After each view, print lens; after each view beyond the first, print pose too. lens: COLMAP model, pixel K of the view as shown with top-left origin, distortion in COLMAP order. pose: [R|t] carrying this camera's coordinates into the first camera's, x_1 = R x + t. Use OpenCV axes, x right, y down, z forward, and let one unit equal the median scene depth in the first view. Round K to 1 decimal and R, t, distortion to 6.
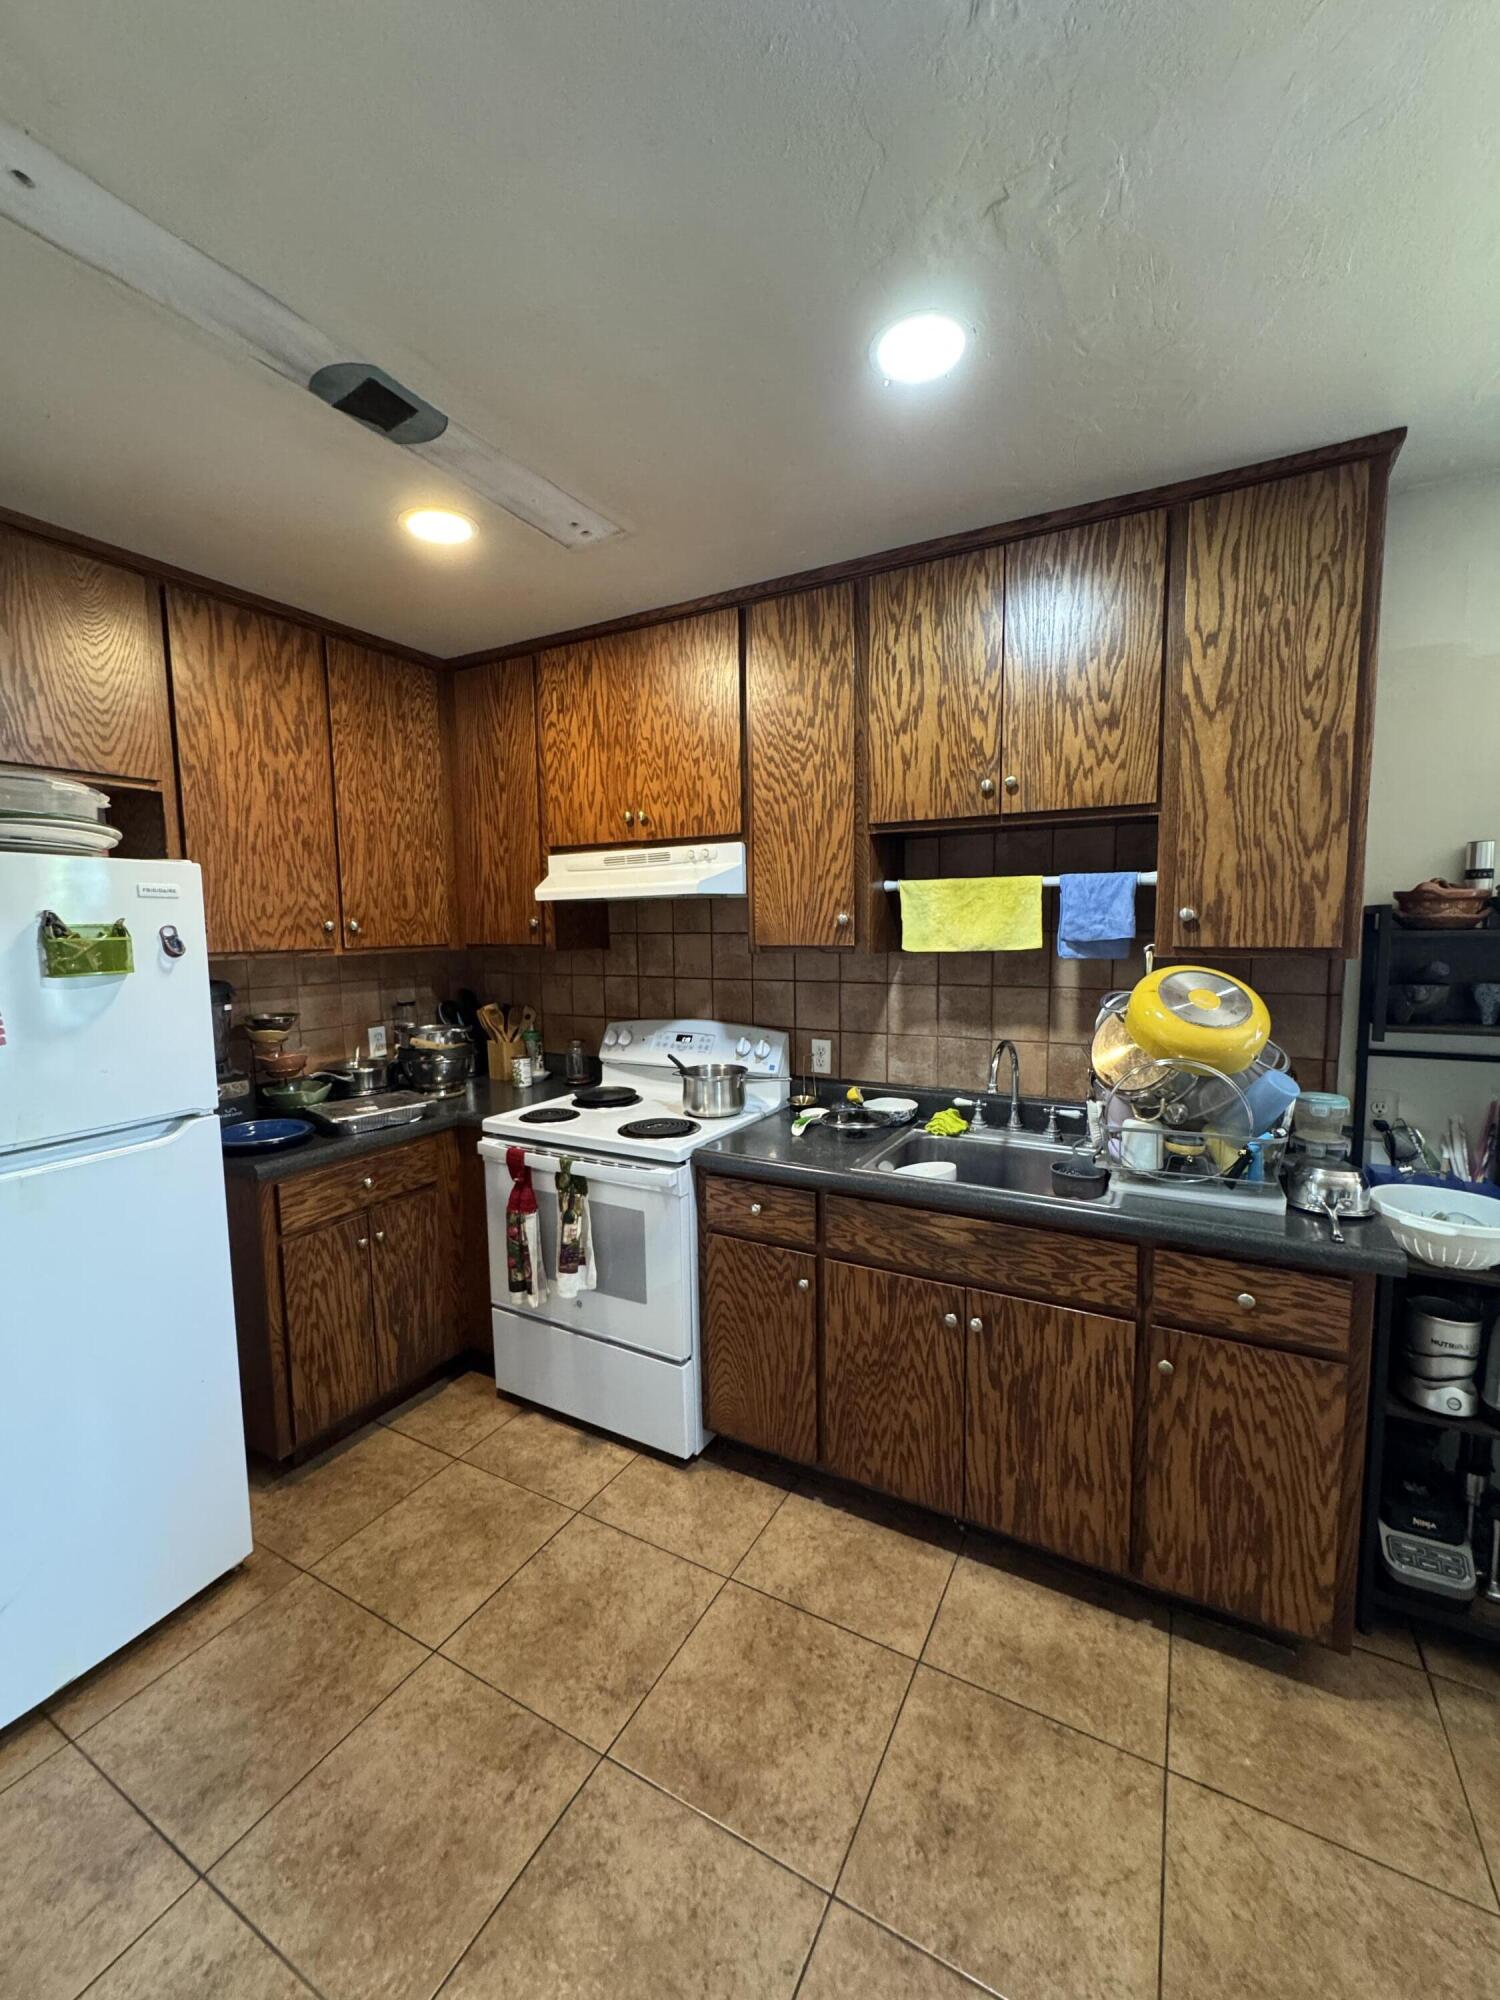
lens RADIAL K [[792.0, 0, 750.7], [0, 792.0, 1002.9], [0, 0, 1]] dist [-0.002931, 0.001159]
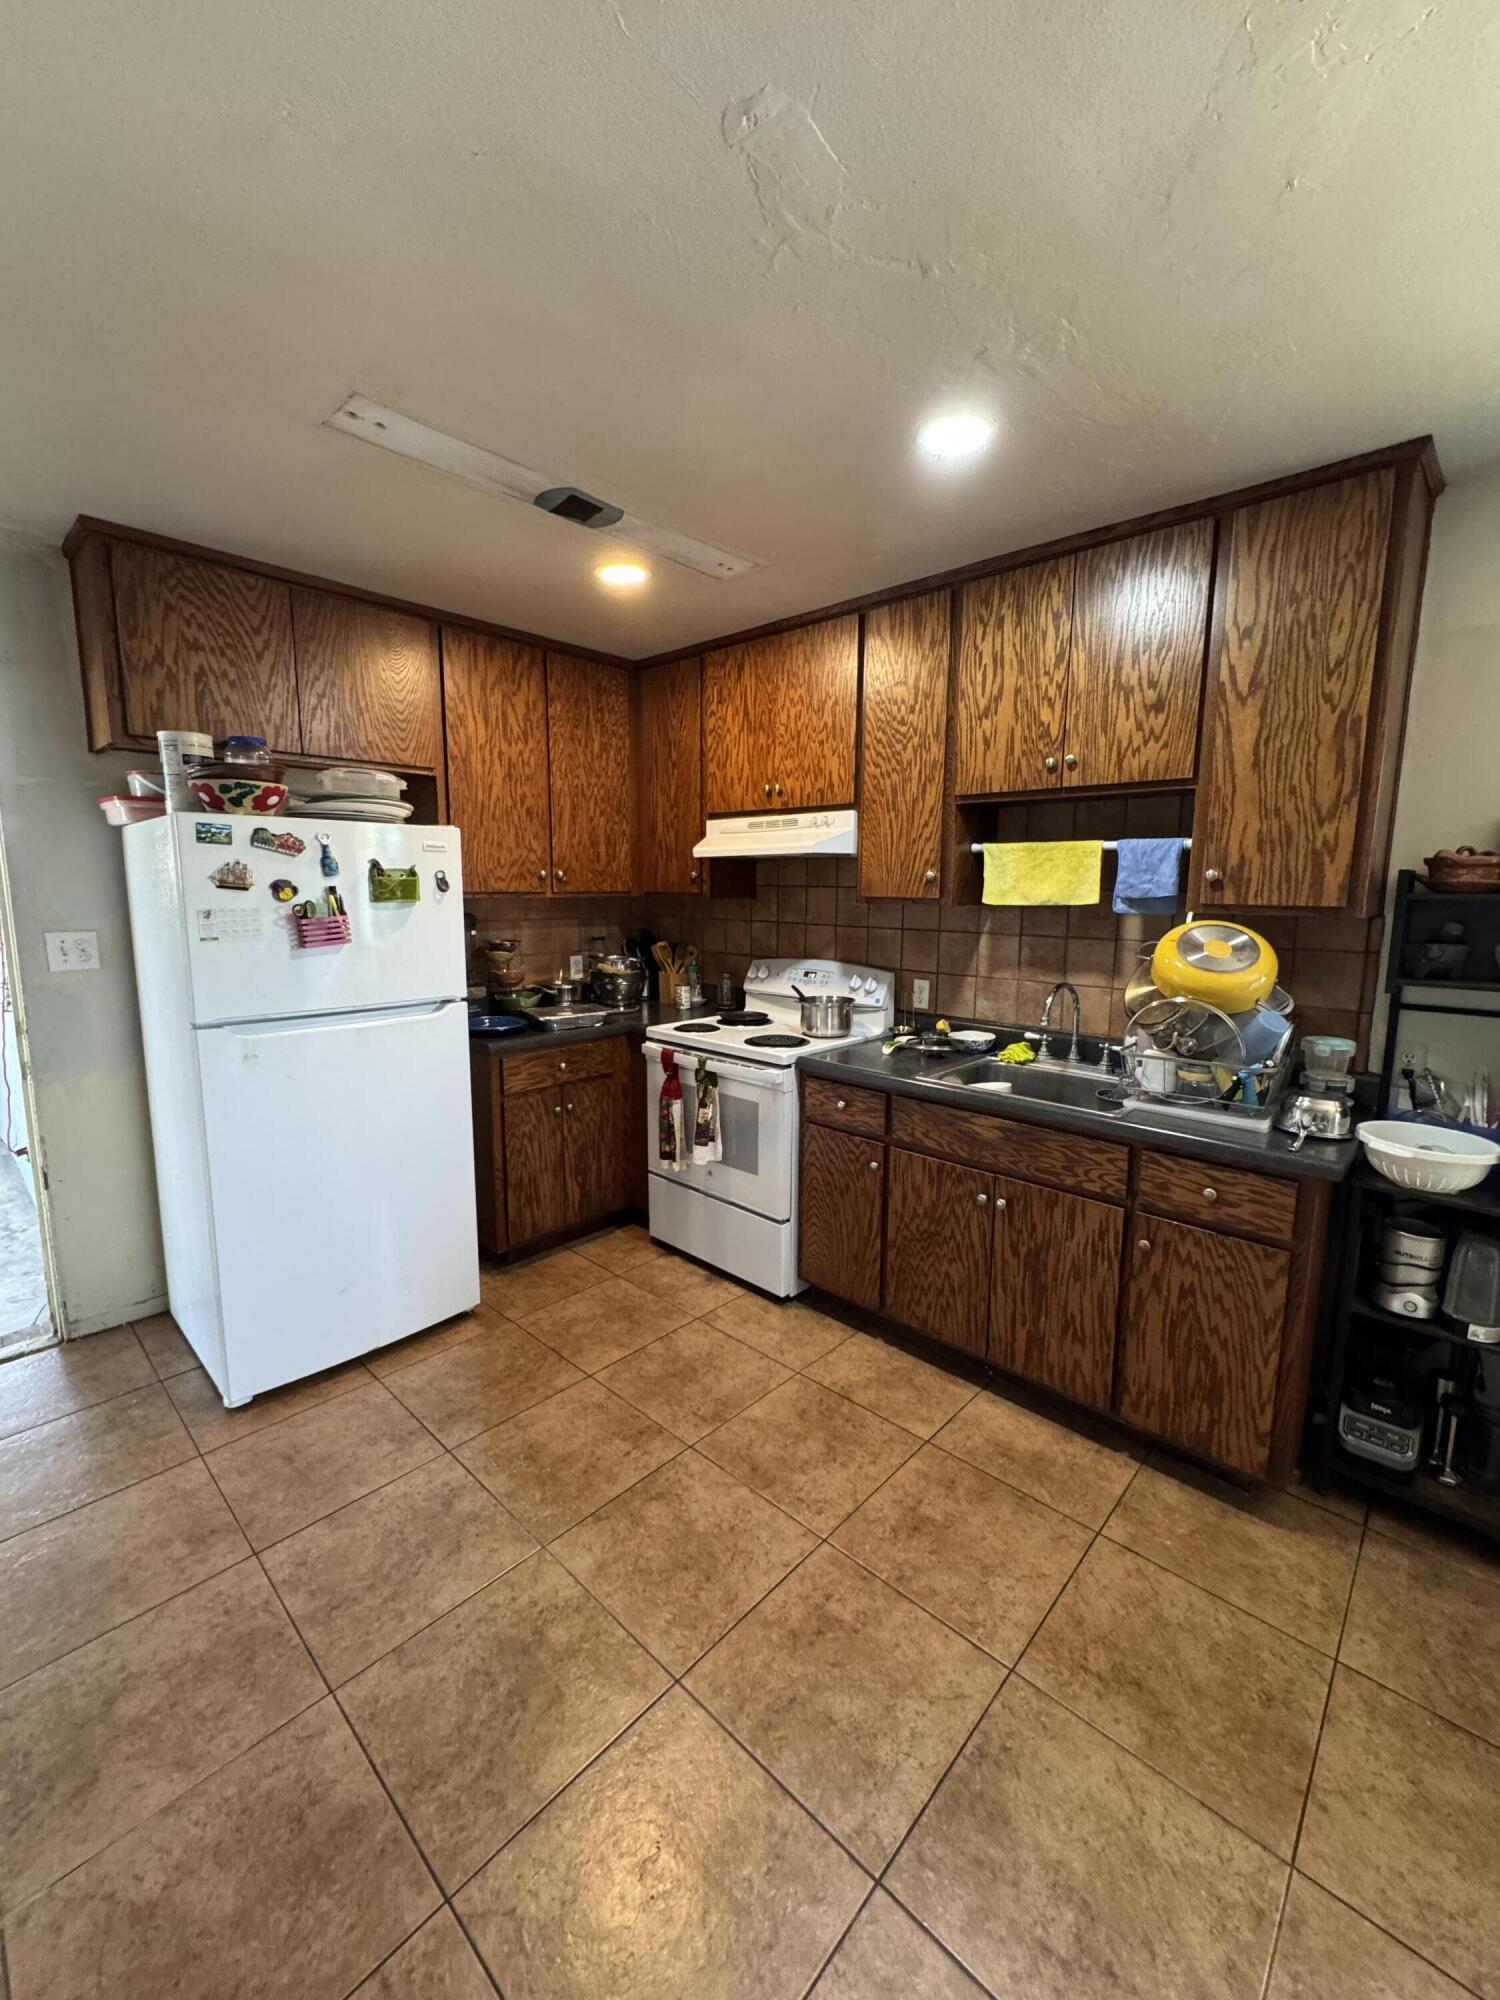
lens RADIAL K [[792.0, 0, 753.8], [0, 792.0, 1004.1], [0, 0, 1]] dist [-0.002931, 0.001159]
pose [[0.970053, 0.055990, -0.236350, 0.185018], [-0.043836, 0.997447, 0.056372, 0.039583], [0.238903, -0.044323, 0.970031, -0.288511]]
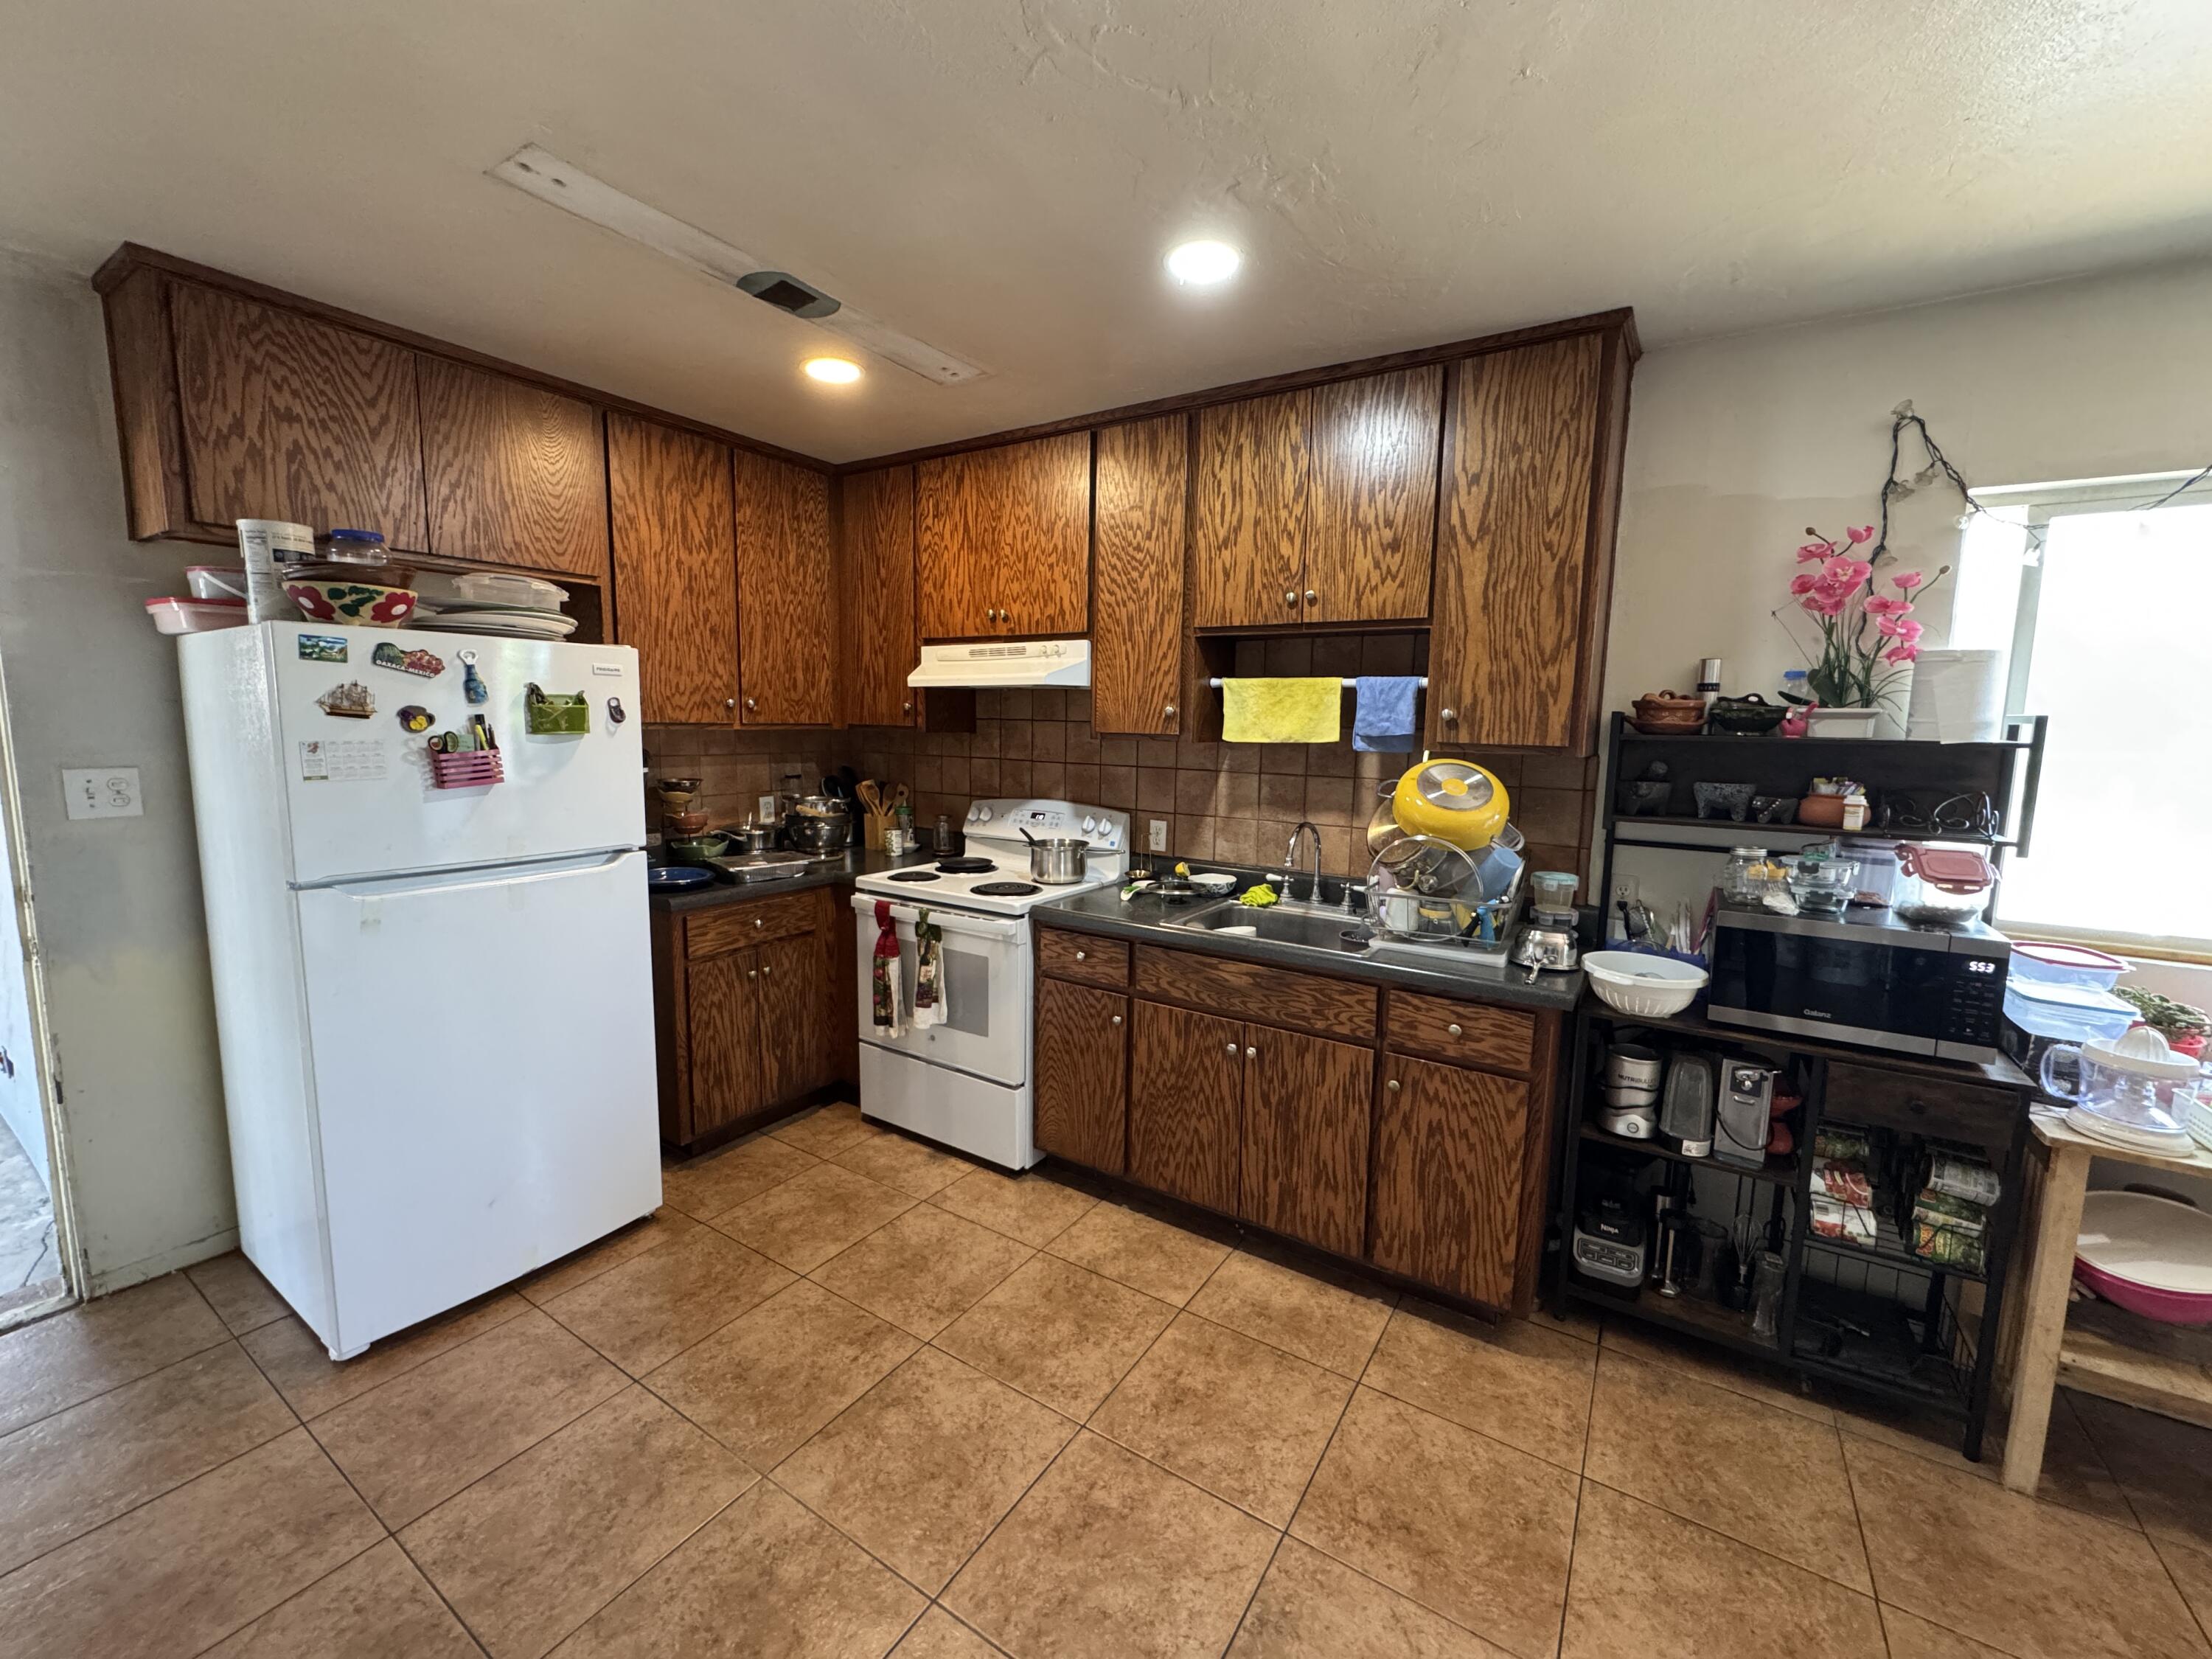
lens RADIAL K [[876.0, 0, 1105.6], [0, 876.0, 832.5], [0, 0, 1]] dist [-0.002931, 0.001159]
pose [[0.997212, 0.040212, -0.062855, 0.134890], [-0.038320, 0.998784, 0.031023, 0.041326], [0.064026, -0.028528, 0.997540, -0.327739]]
